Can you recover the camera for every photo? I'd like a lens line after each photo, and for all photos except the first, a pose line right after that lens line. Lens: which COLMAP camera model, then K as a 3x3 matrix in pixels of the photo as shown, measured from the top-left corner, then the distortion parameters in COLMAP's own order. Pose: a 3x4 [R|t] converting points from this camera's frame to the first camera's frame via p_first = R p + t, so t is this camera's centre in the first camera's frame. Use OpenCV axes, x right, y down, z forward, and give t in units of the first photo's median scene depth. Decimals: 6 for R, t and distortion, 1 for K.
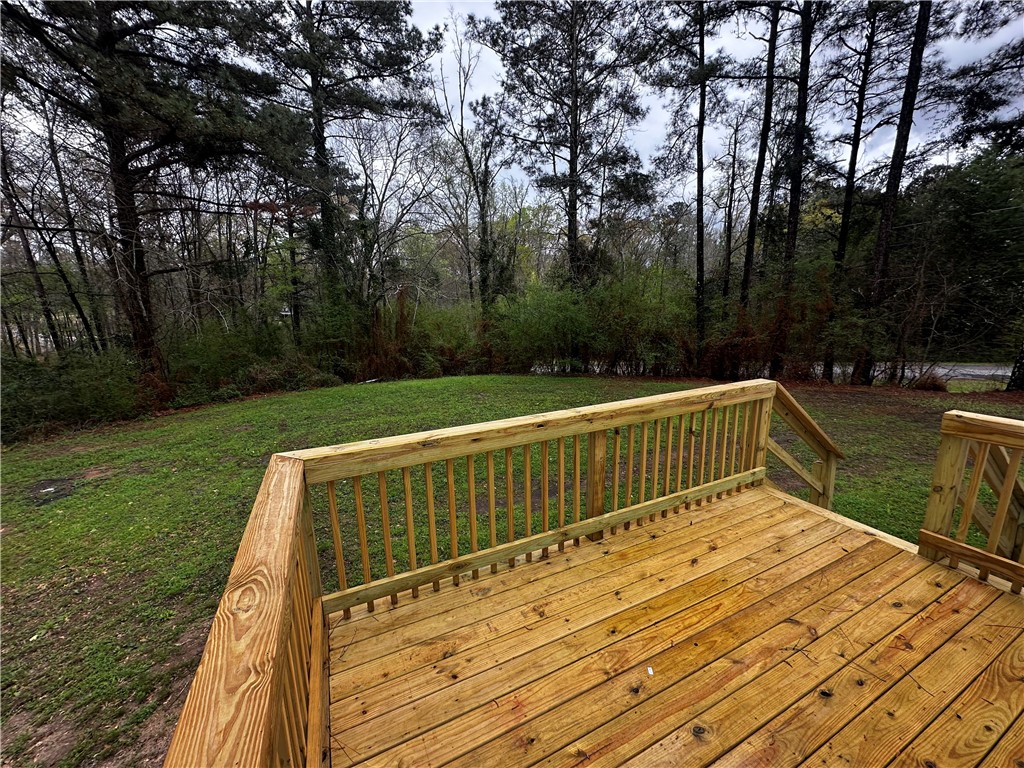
lens RADIAL K [[410.0, 0, 518.4], [0, 410.0, 383.3], [0, 0, 1]] dist [-0.001056, 0.000273]
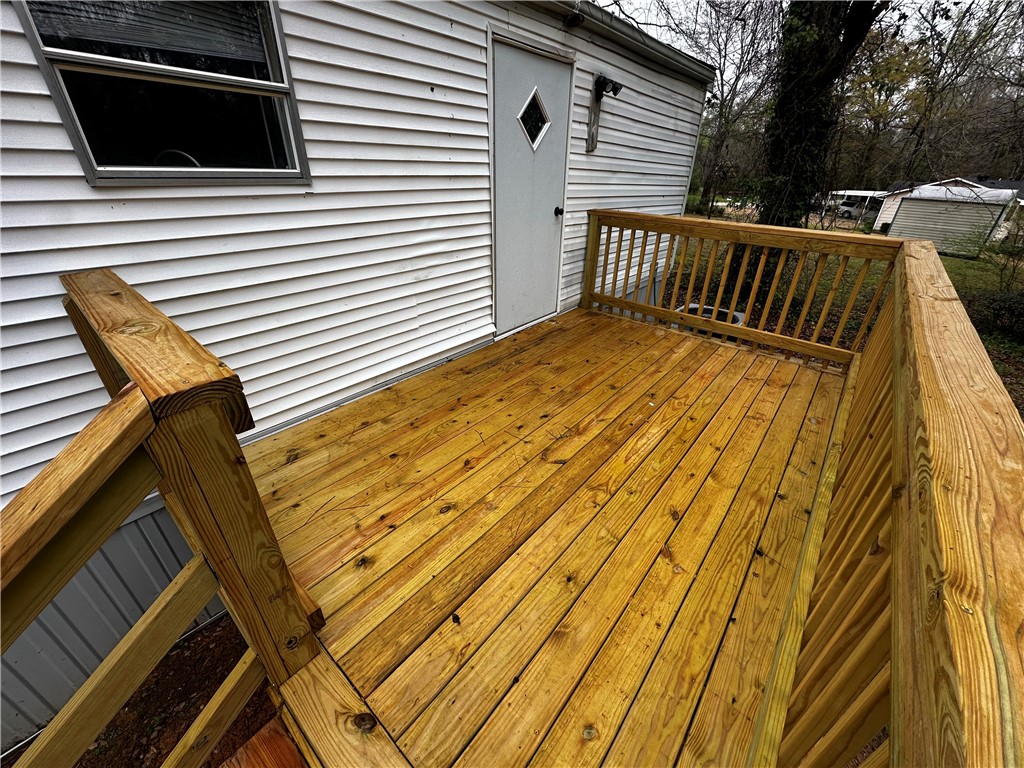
lens RADIAL K [[410.0, 0, 511.2], [0, 410.0, 379.7], [0, 0, 1]] dist [-0.001056, 0.000273]
pose [[-0.916041, 0.187339, -0.354644, 1.027584], [-0.089505, 0.766435, 0.636055, -0.178528], [0.390970, 0.614395, -0.685318, 1.421073]]
